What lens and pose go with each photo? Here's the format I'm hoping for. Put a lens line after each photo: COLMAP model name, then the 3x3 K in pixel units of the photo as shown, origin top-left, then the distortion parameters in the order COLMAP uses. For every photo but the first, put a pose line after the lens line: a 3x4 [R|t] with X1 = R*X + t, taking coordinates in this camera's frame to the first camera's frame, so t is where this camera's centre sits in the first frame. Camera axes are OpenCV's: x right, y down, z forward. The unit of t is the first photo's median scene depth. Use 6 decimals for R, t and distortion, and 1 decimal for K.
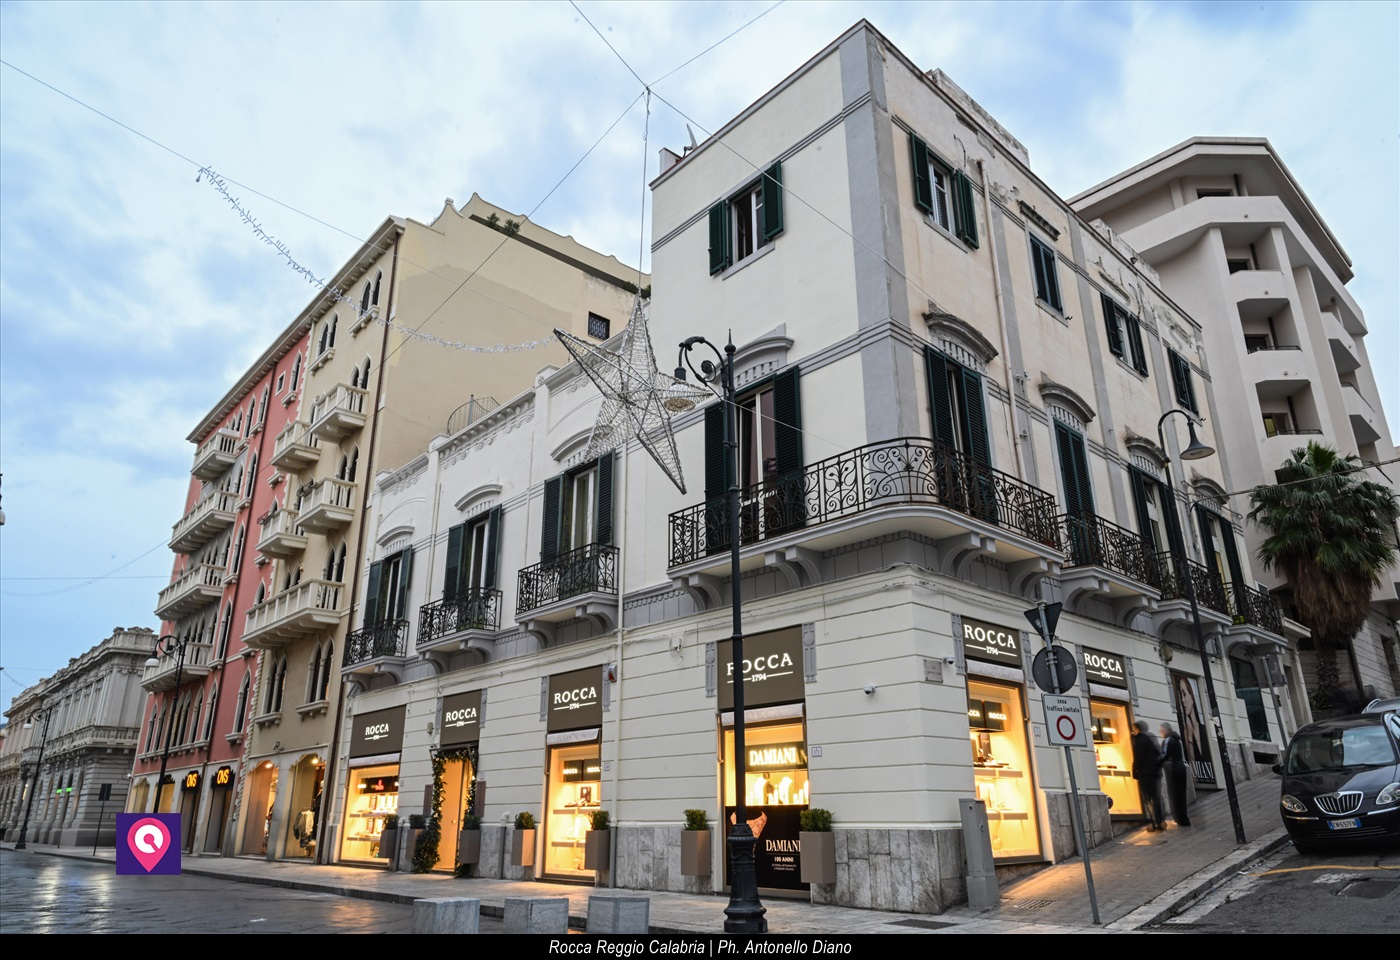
lens RADIAL K [[915.4, 0, 695.1], [0, 915.4, 472.4], [0, 0, 1]] dist [-0.003266, 0.003597]
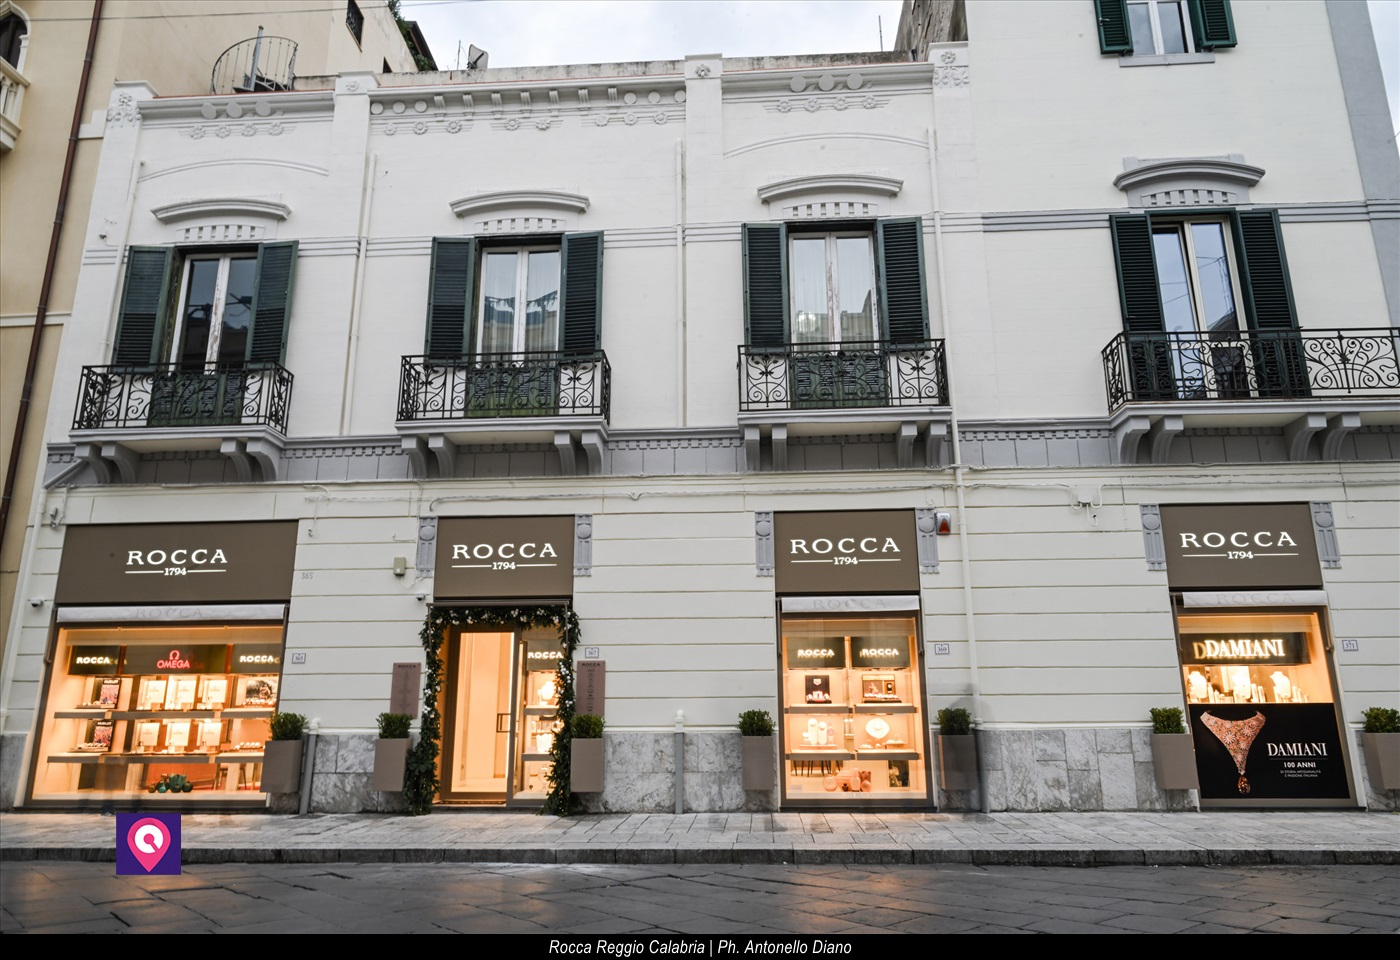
lens RADIAL K [[778.7, 0, 699.3], [0, 778.7, 546.5], [0, 0, 1]] dist [-0.000875, 0.000499]
pose [[0.701744, 0.155145, 0.695331, -0.852171], [-0.250426, 0.967433, 0.036879, 0.349359], [-0.666965, -0.200008, 0.717743, 0.918488]]
